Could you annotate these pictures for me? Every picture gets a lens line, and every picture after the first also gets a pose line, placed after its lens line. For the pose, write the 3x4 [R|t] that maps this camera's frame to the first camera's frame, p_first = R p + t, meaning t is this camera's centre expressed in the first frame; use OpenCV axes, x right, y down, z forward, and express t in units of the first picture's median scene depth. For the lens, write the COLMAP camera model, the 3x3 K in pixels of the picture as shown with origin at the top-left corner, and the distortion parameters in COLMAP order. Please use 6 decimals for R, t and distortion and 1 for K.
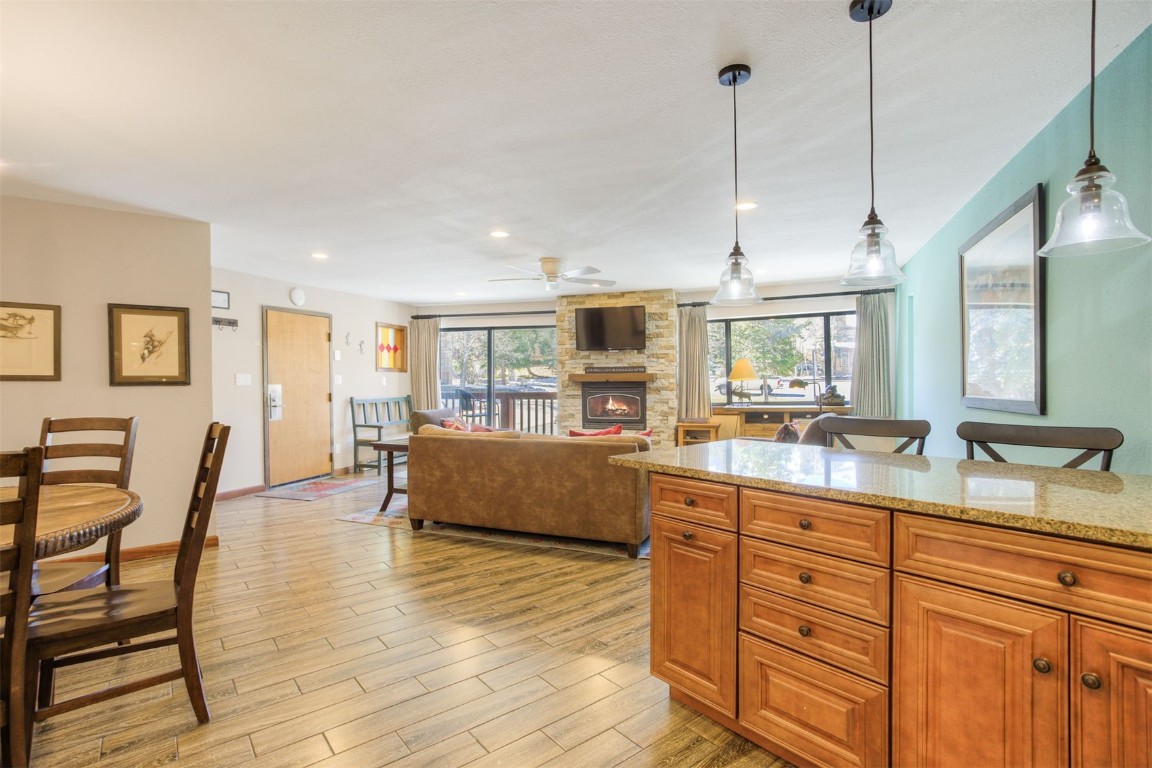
lens RADIAL K [[578.8, 0, 576.0], [0, 578.8, 384.0], [0, 0, 1]] dist [-0.000259, -0.000029]
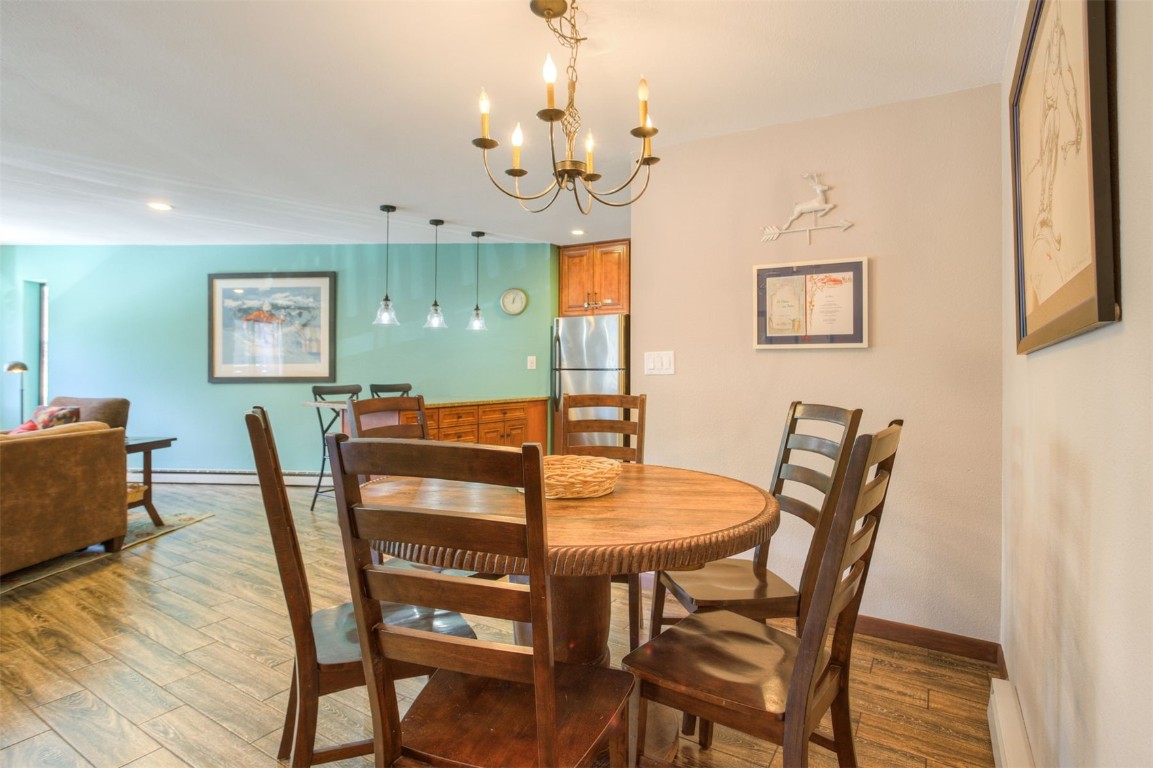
lens RADIAL K [[579.3, 0, 576.5], [0, 579.3, 384.0], [0, 0, 1]] dist [-0.000259, -0.000029]
pose [[-0.339954, -0.014074, 0.940337, -1.011172], [0.008136, 0.999807, 0.017906, 0.021928], [-0.940407, 0.013738, -0.339773, 0.616460]]
